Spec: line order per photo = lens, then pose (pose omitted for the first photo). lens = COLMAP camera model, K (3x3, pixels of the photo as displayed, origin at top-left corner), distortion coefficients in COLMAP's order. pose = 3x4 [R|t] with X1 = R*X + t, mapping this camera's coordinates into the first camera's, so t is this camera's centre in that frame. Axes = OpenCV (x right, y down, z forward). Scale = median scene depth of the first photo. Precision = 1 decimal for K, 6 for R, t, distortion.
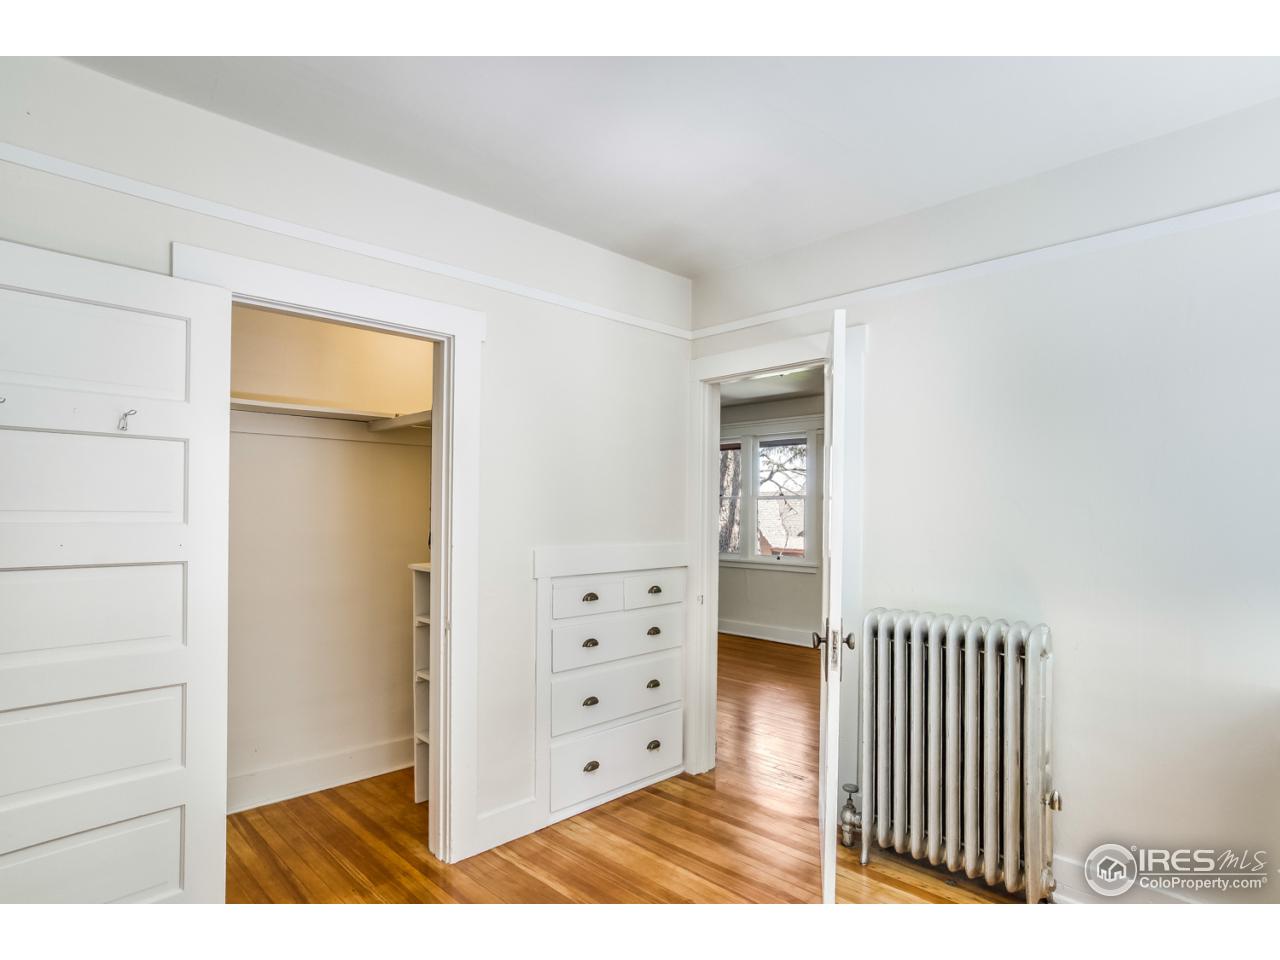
lens RADIAL K [[687.2, 0, 639.4], [0, 687.2, 475.8], [0, 0, 1]] dist [-0.041752, 0.033780]
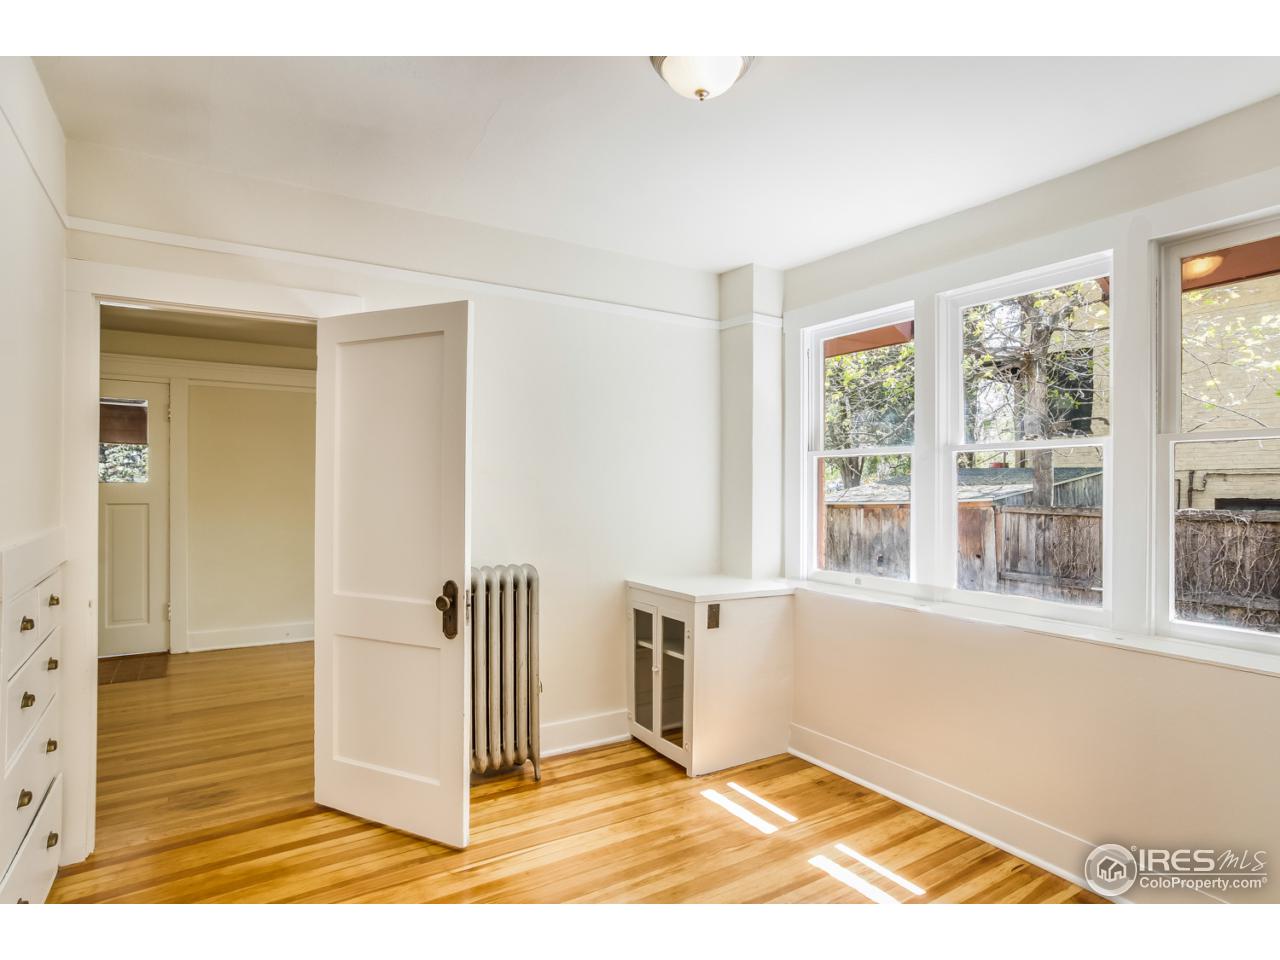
lens RADIAL K [[678.7, 0, 640.0], [0, 678.7, 480.0], [0, 0, 1]] dist [-0.001409, 0.000020]
pose [[0.255205, 0.002643, 0.966883, -0.648383], [-0.045358, 0.998928, 0.009241, 0.023253], [-0.965823, -0.046214, 0.255051, 0.420667]]
